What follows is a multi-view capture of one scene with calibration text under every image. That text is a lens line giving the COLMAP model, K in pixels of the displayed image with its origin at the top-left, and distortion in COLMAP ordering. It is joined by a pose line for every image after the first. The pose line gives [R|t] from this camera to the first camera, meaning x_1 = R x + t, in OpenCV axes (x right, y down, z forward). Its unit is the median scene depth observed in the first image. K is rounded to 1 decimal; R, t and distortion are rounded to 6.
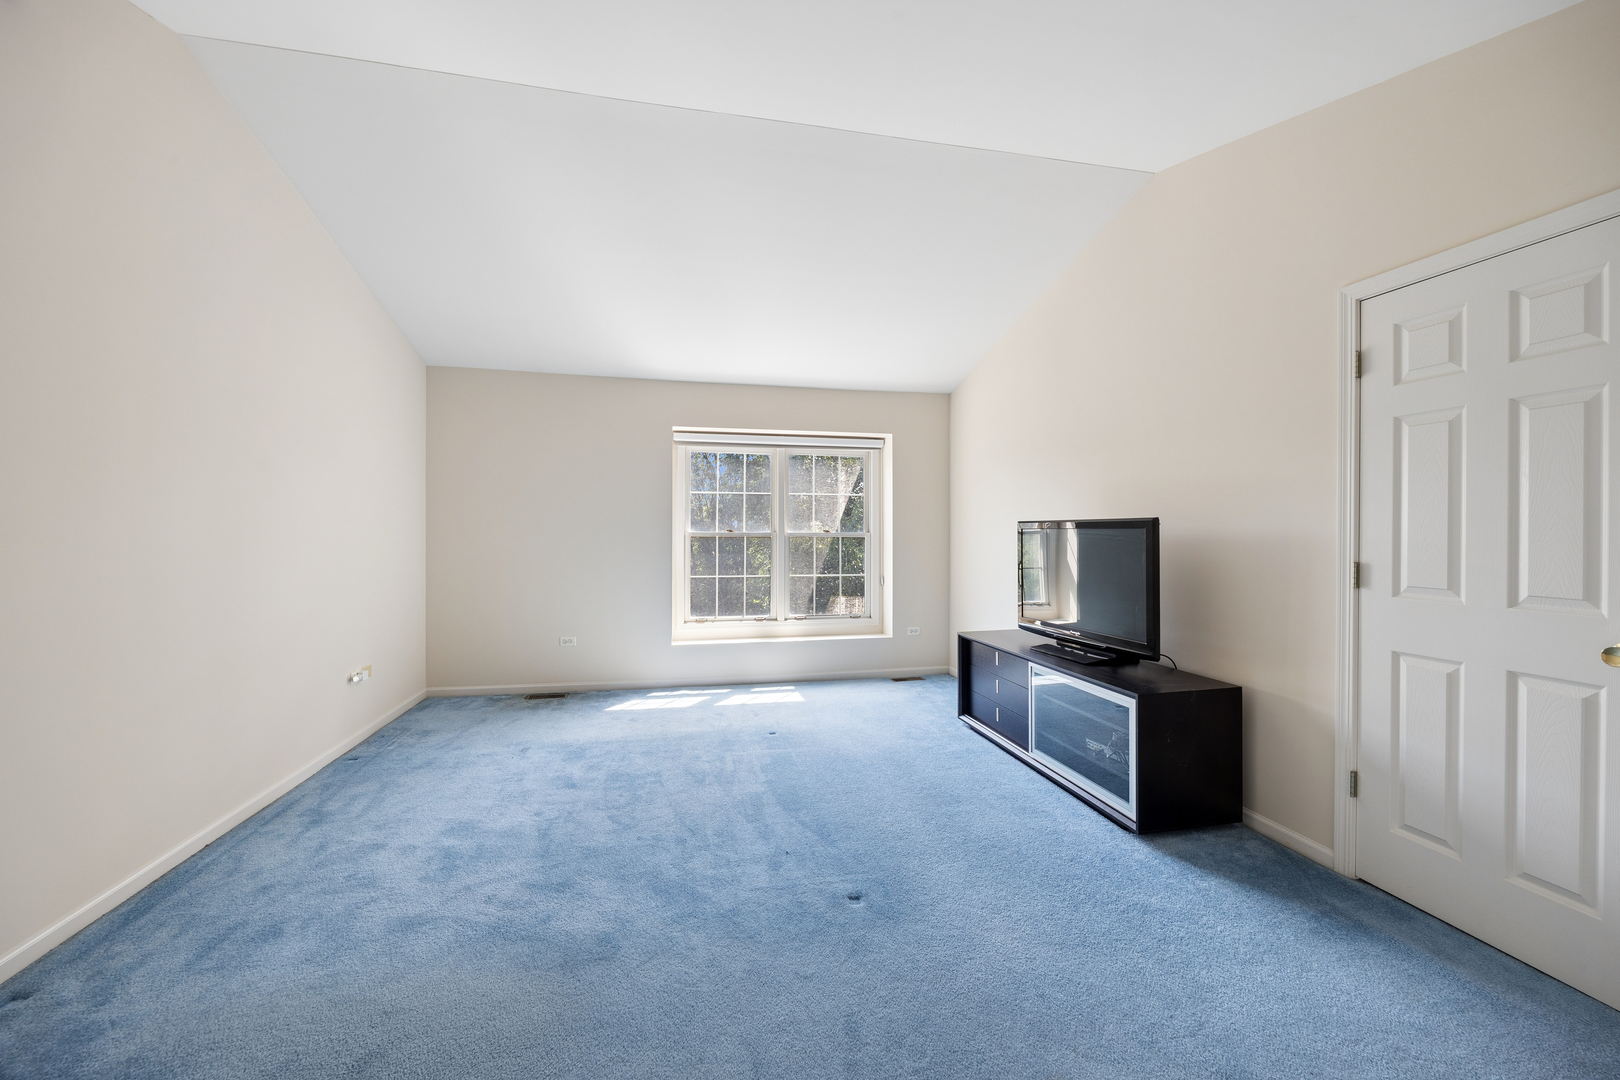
lens RADIAL K [[611.4, 0, 807.7], [0, 611.4, 532.5], [0, 0, 1]] dist [-0.001731, -0.000194]
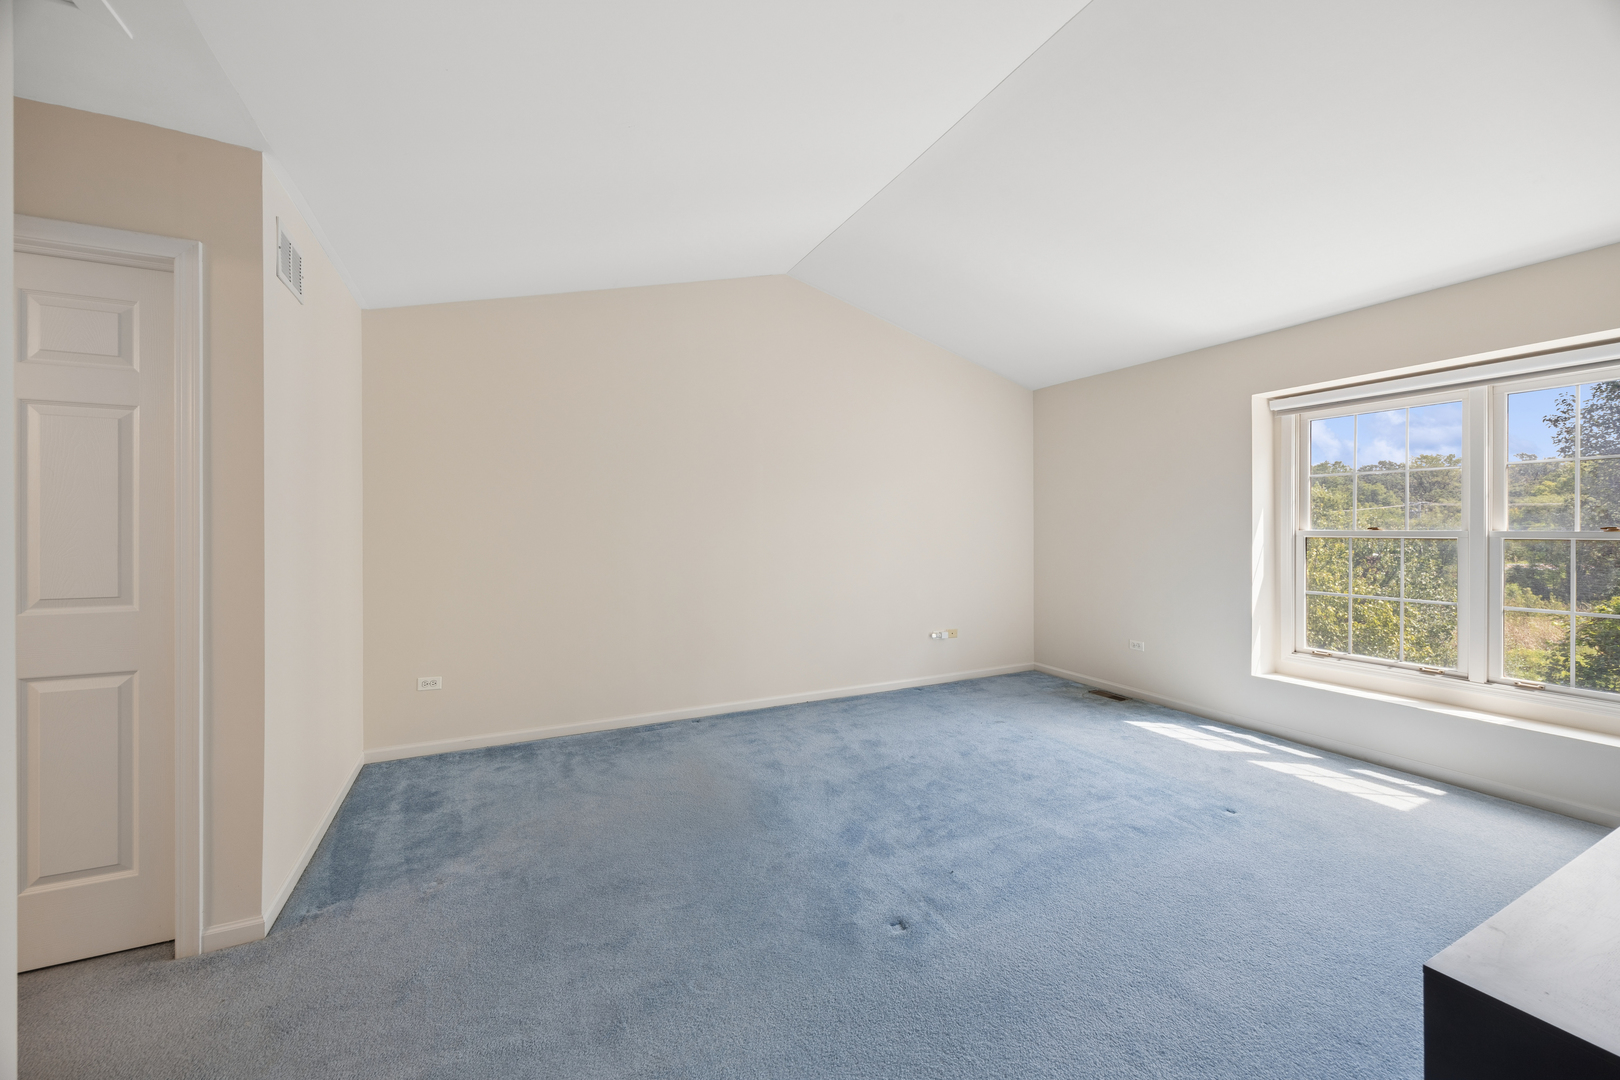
lens RADIAL K [[611.4, 0, 818.2], [0, 611.4, 531.4], [0, 0, 1]] dist [-0.001731, -0.000194]
pose [[0.262675, -0.000502, -0.964884, 0.605016], [0.003516, 0.999994, 0.000437, -0.004635], [0.964878, -0.003507, 0.262675, 0.403821]]
